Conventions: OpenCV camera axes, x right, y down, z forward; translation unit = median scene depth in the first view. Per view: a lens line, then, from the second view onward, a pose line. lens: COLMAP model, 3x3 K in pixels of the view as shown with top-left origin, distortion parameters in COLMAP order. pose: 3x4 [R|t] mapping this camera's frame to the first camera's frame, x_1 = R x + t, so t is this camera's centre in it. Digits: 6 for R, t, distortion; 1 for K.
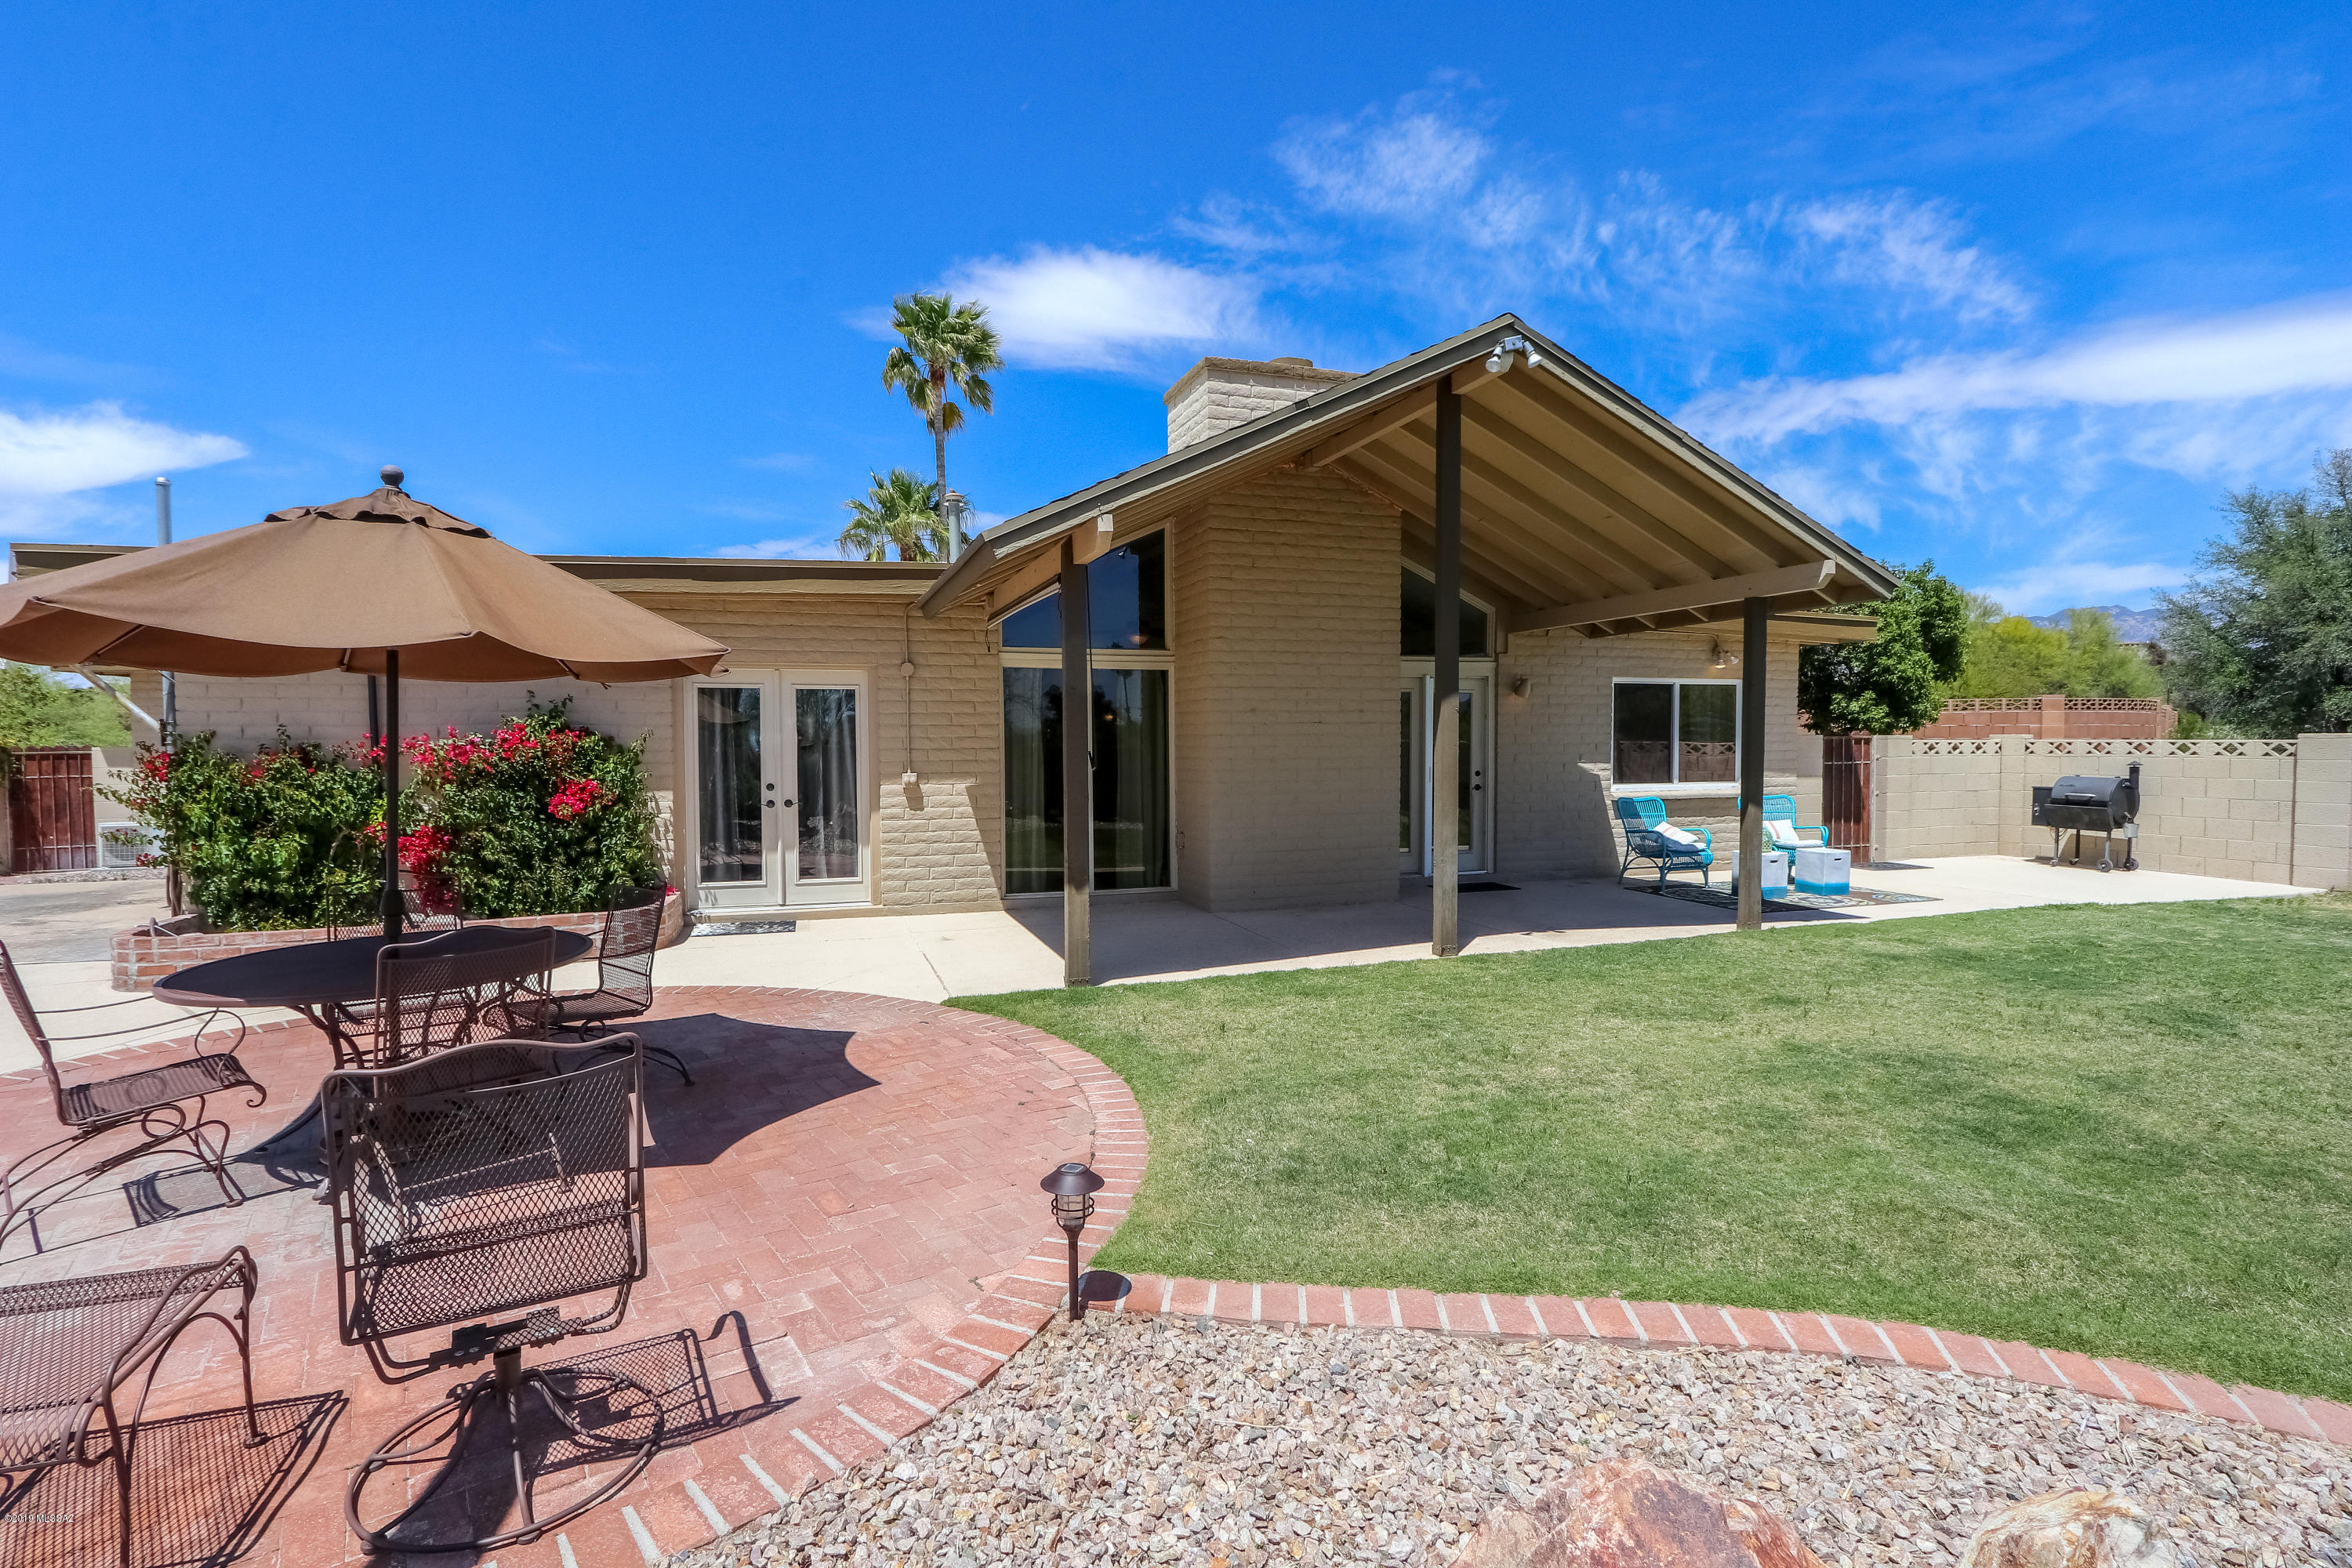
lens RADIAL K [[1095.3, 0, 1160.8], [0, 1095.3, 775.0], [0, 0, 1]] dist [-0.019329, 0.001040]
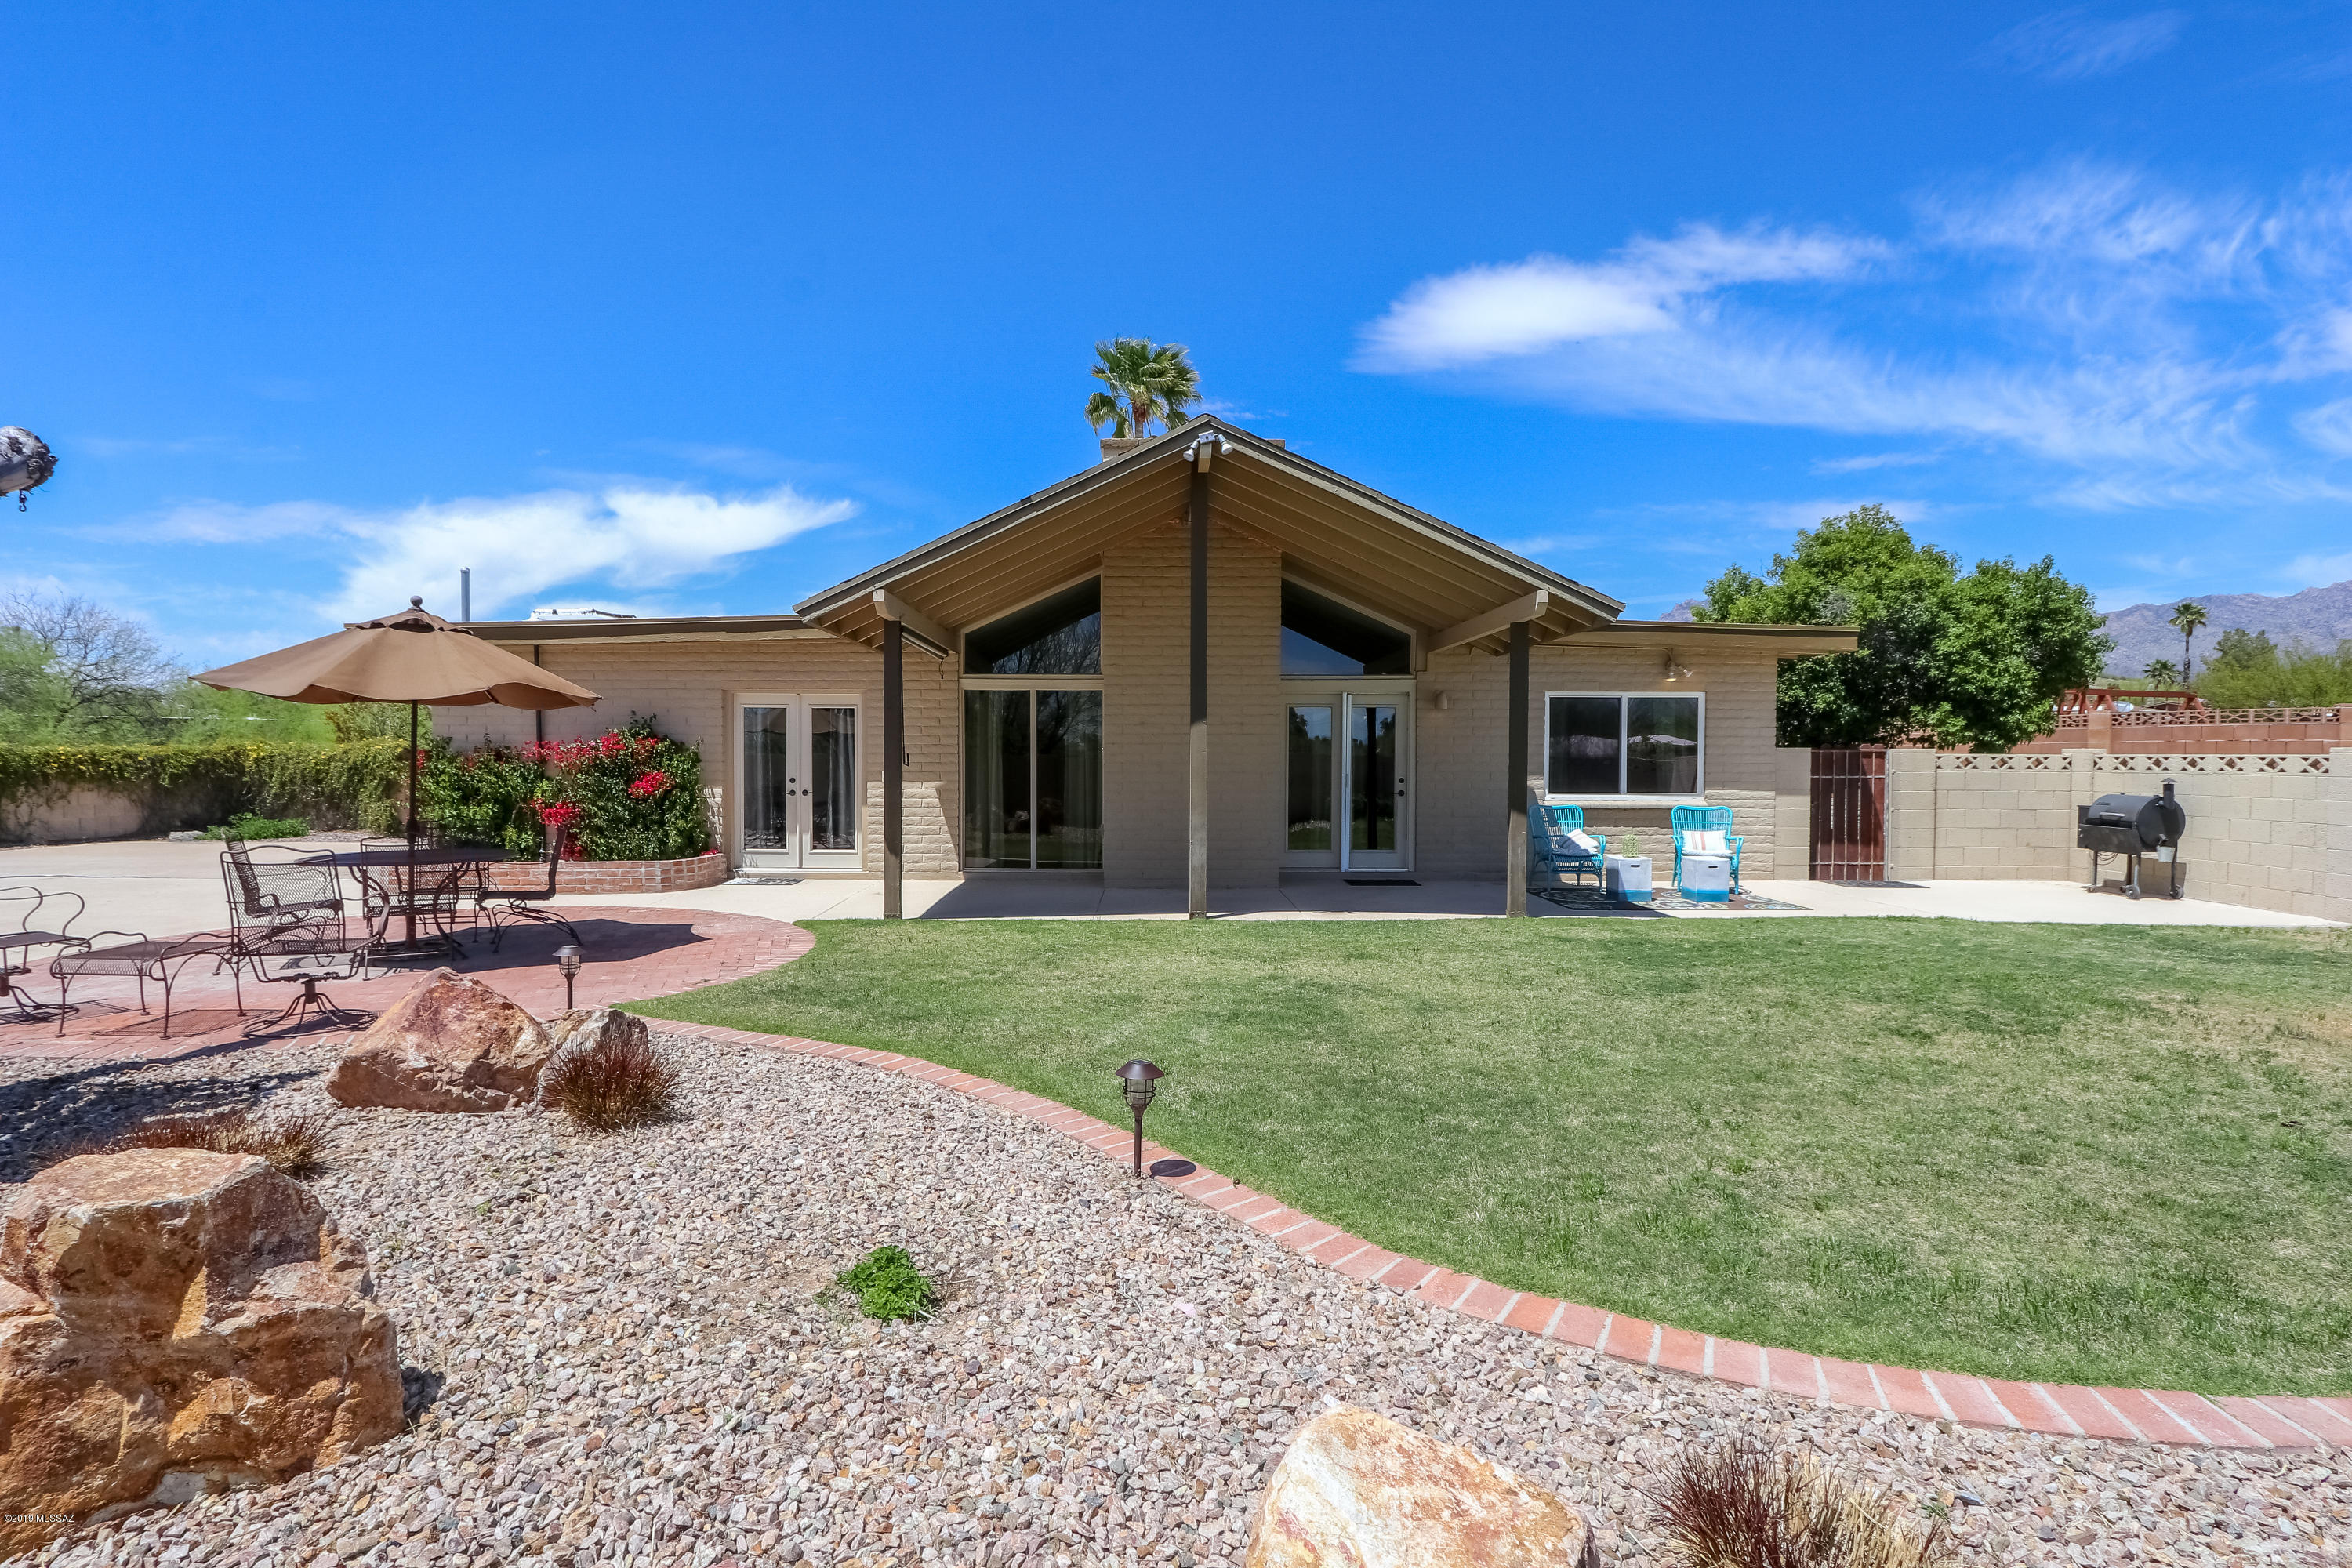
lens RADIAL K [[1164.0, 0, 1159.2], [0, 1164.0, 778.8], [0, 0, 1]] dist [-0.016500, 0.000386]
pose [[0.950600, 0.013128, -0.310142, 0.426256], [-0.017071, 0.999804, -0.010000, 0.012722], [0.309950, 0.014801, 0.950638, -0.190362]]
